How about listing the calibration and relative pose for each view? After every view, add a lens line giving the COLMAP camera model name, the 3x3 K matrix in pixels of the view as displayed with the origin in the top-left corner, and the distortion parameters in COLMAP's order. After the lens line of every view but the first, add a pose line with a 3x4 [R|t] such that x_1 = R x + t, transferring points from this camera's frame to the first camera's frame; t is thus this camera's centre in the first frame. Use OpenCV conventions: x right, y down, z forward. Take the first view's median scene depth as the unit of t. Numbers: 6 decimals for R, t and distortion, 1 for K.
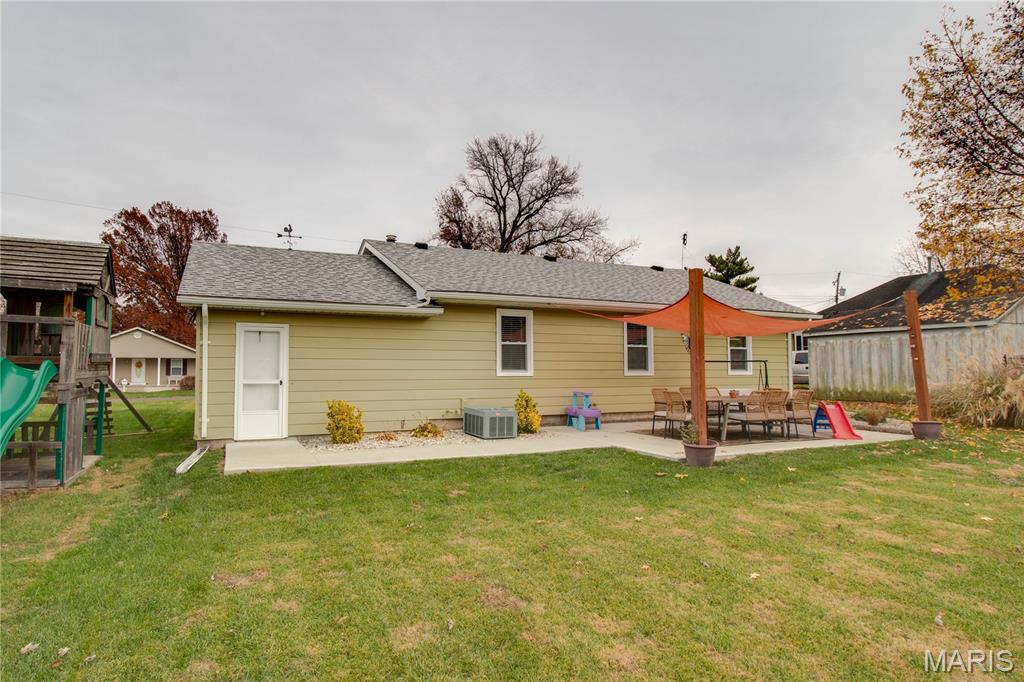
lens RADIAL K [[492.2, 0, 511.8], [0, 492.2, 327.1], [0, 0, 1]] dist [-0.000641, -0.000449]
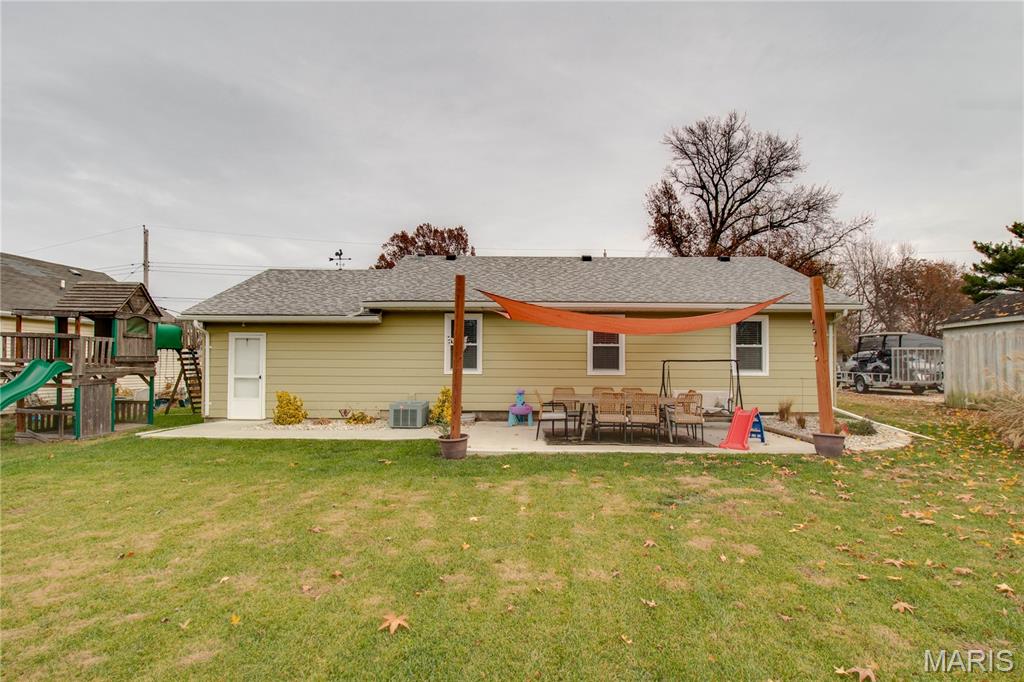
lens RADIAL K [[490.7, 0, 540.1], [0, 490.7, 330.8], [0, 0, 1]] dist [-0.005758, -0.000695]
pose [[0.933079, -0.021476, -0.359030, 0.570162], [0.025898, 0.999636, 0.007510, -0.001375], [0.358738, -0.016305, 0.933296, 0.038261]]
